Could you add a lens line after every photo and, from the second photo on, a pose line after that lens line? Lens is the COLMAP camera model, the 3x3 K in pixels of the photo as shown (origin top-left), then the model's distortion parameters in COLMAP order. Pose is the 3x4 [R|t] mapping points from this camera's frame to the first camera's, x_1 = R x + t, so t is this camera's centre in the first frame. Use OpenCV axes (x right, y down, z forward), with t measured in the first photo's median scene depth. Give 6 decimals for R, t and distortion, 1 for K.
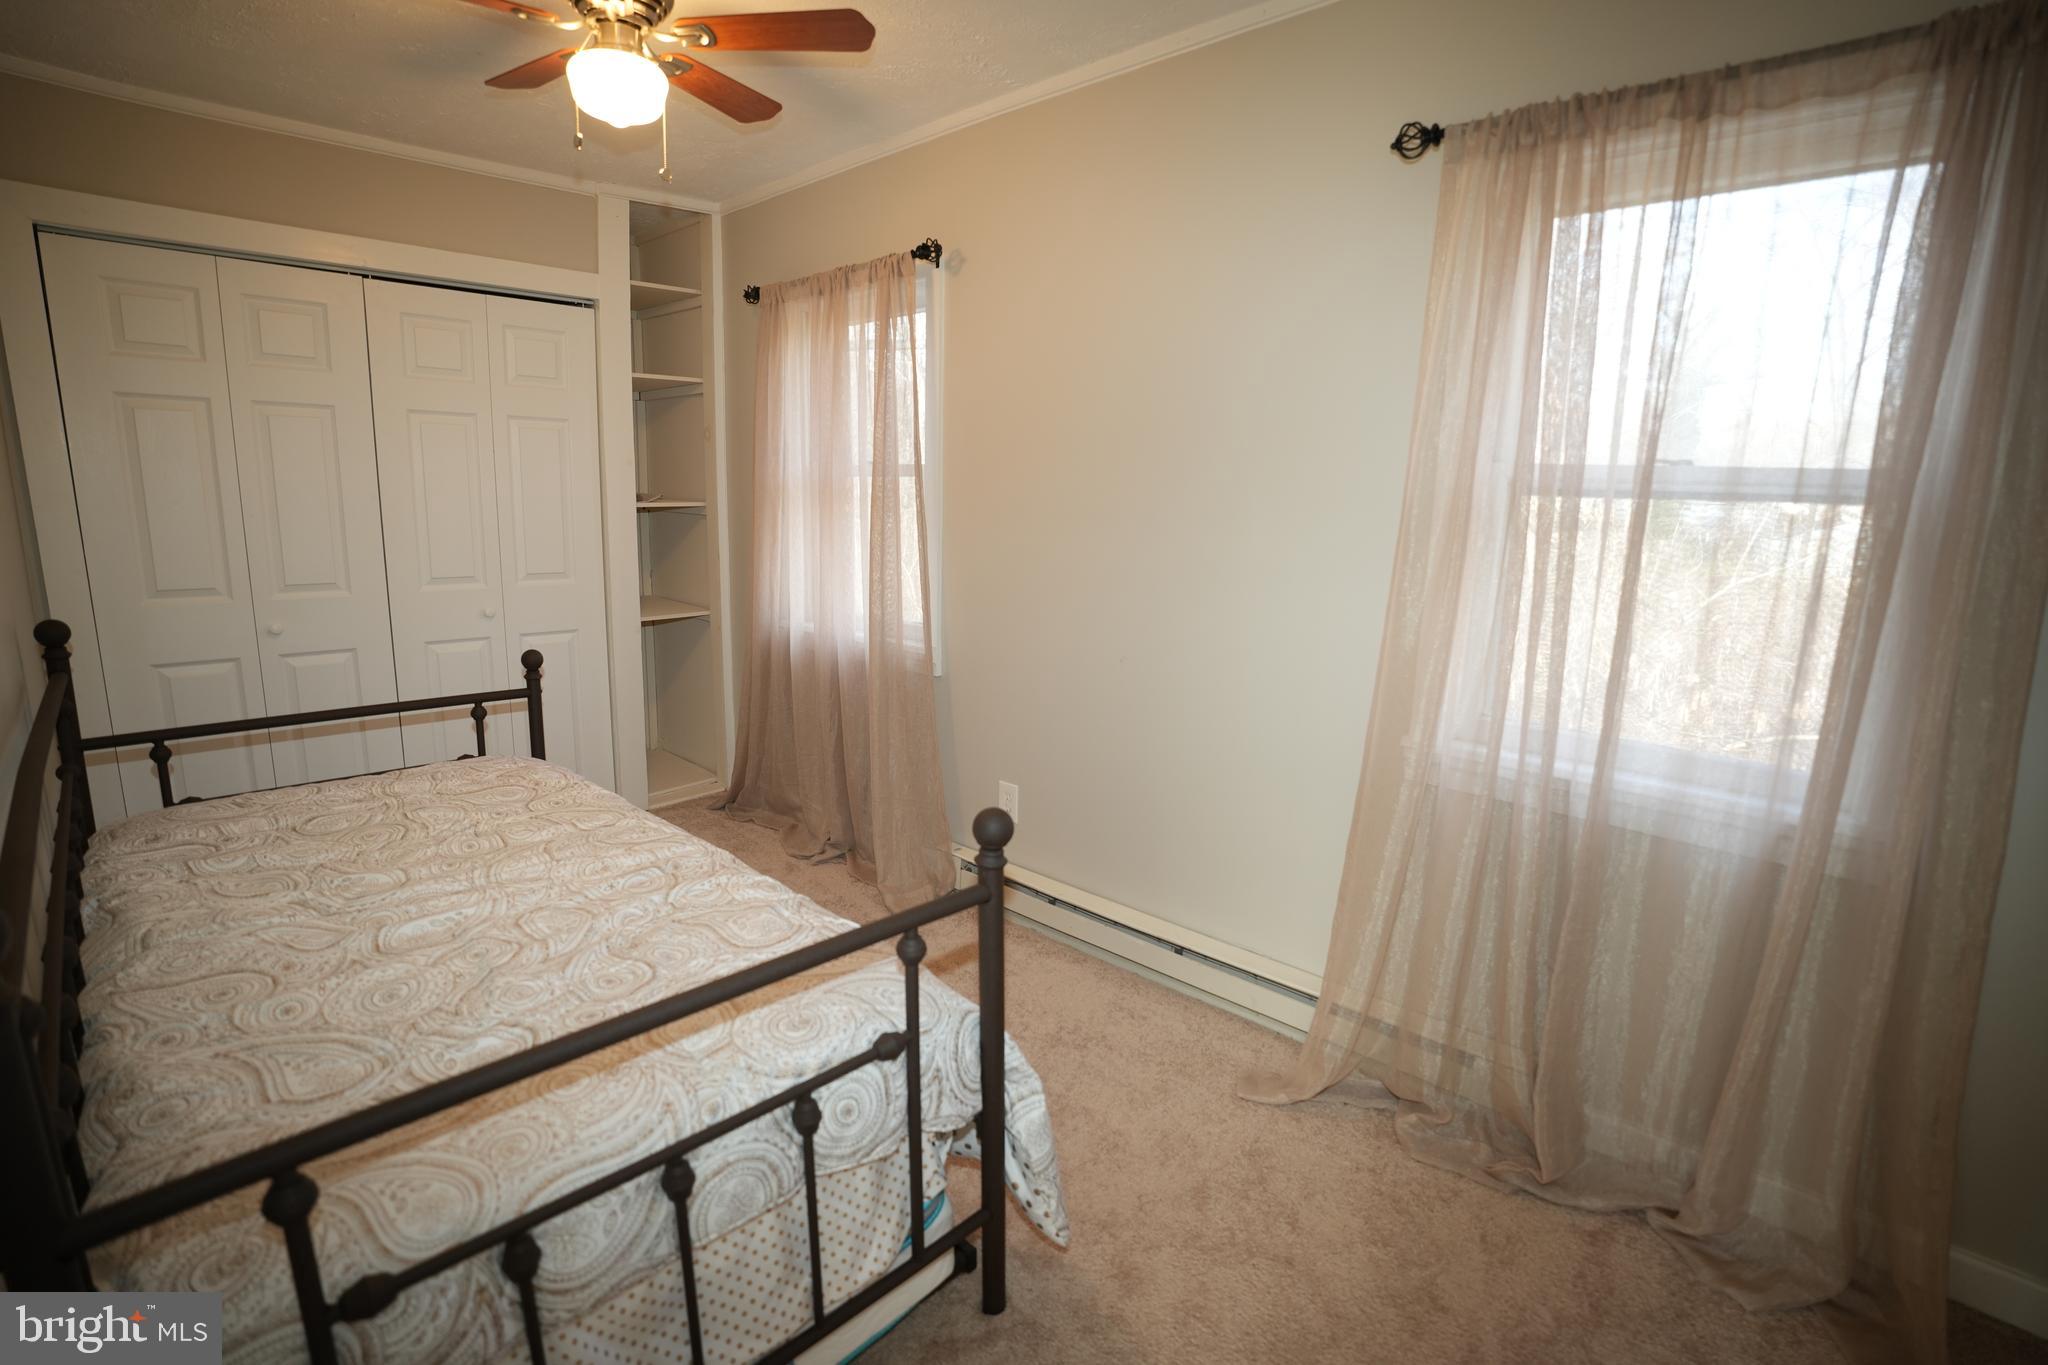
lens RADIAL K [[937.5, 0, 1019.2], [0, 937.5, 682.5], [0, 0, 1]] dist [-0.076657, 0.021360]
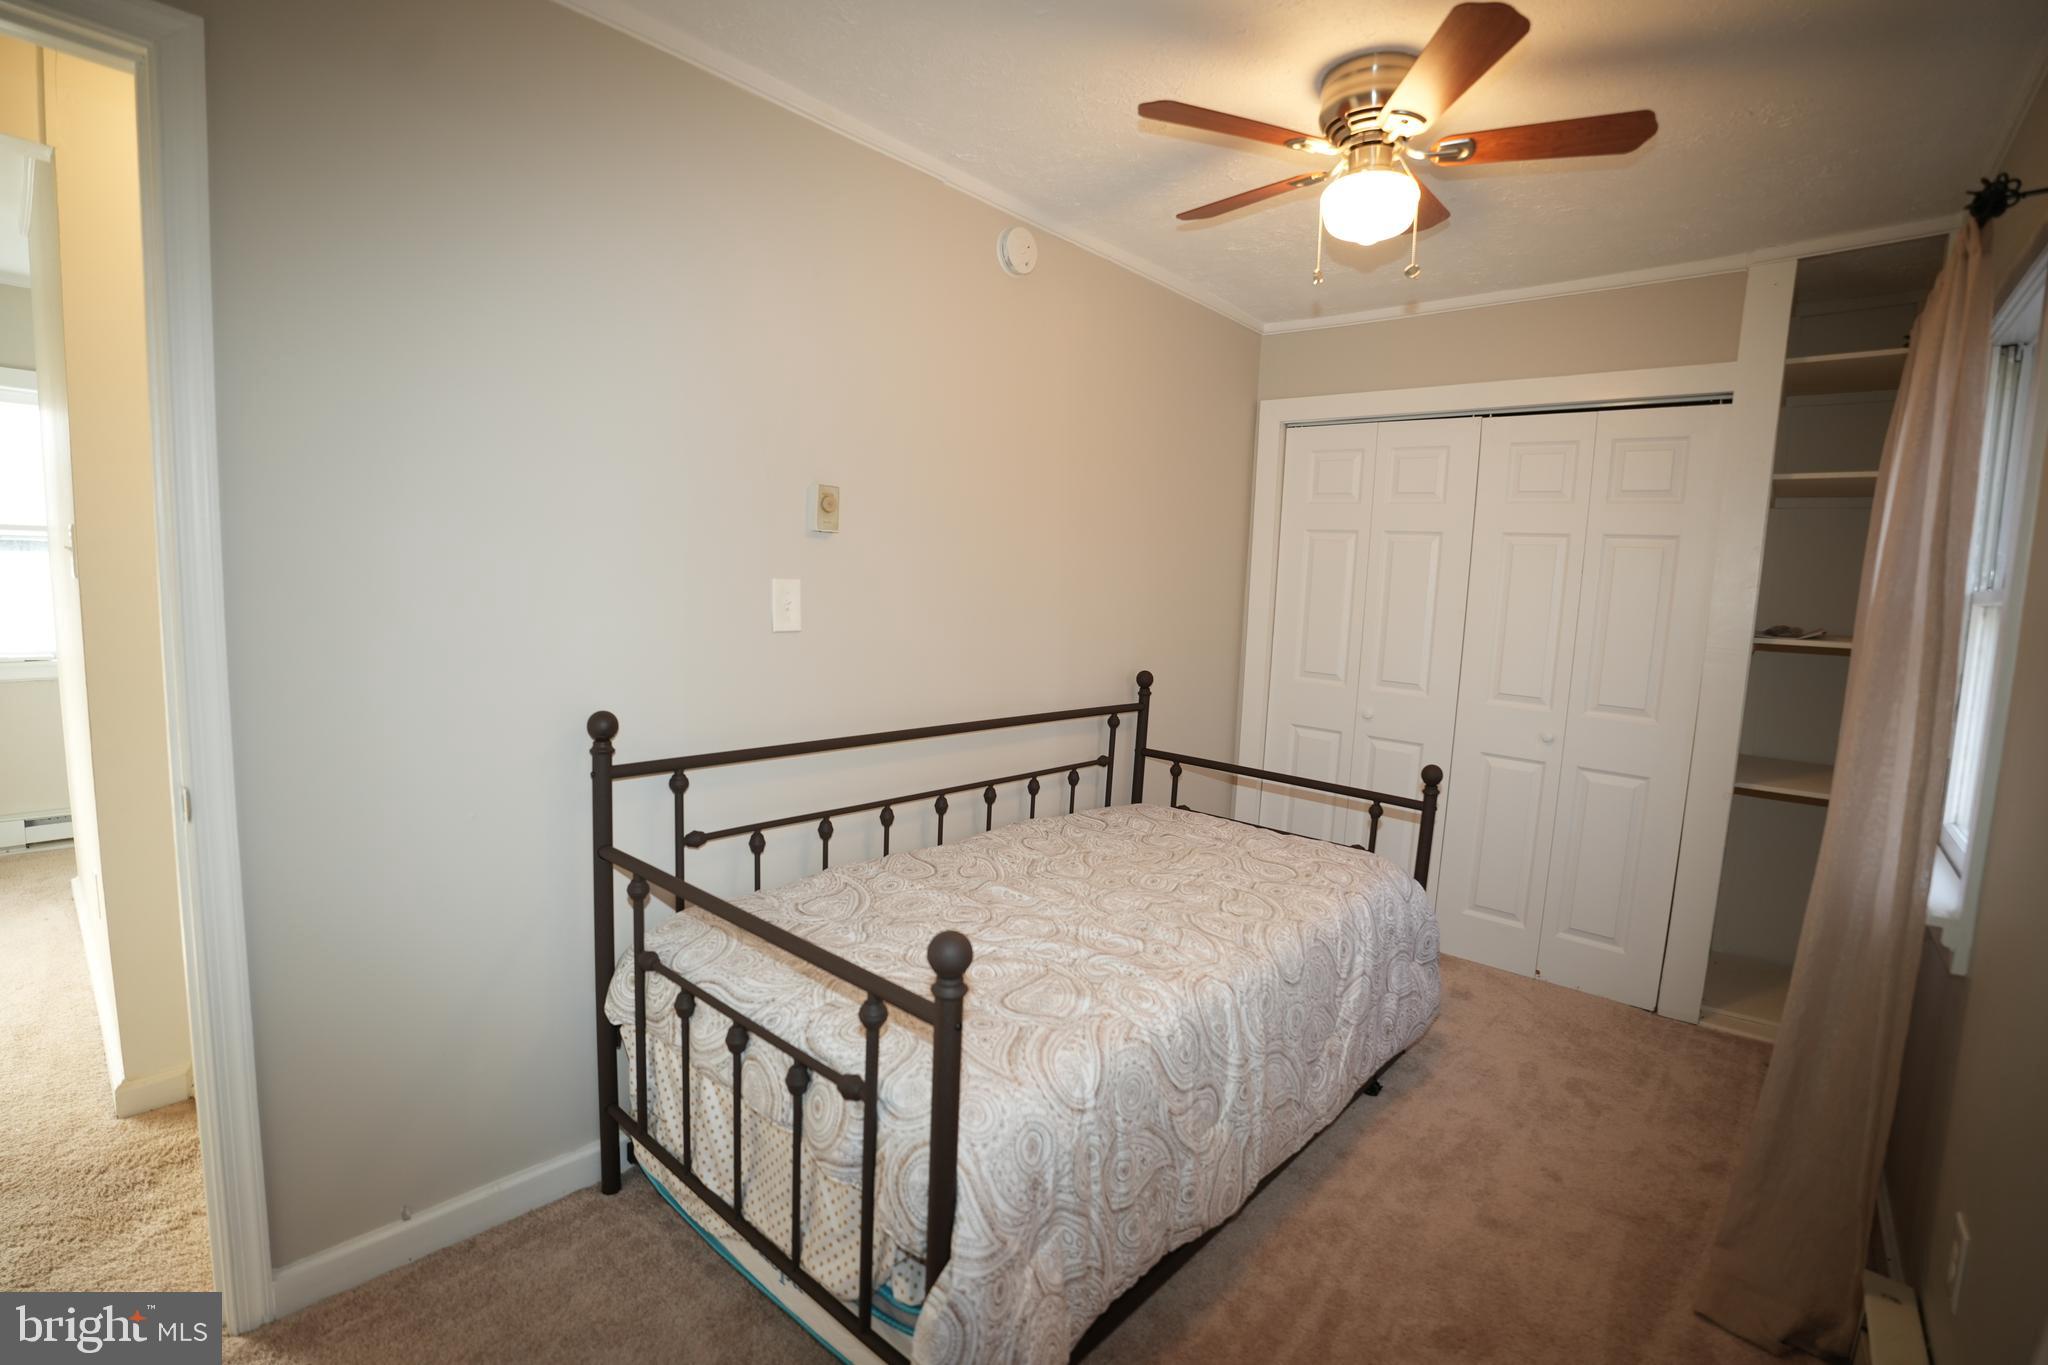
lens RADIAL K [[937.5, 0, 1019.2], [0, 937.5, 682.5], [0, 0, 1]] dist [-0.076657, 0.021360]
pose [[0.059553, 0.089088, -0.994242, 0.508416], [-0.238568, 0.968417, 0.072484, -0.105051], [0.969298, 0.232878, 0.078926, 0.569020]]
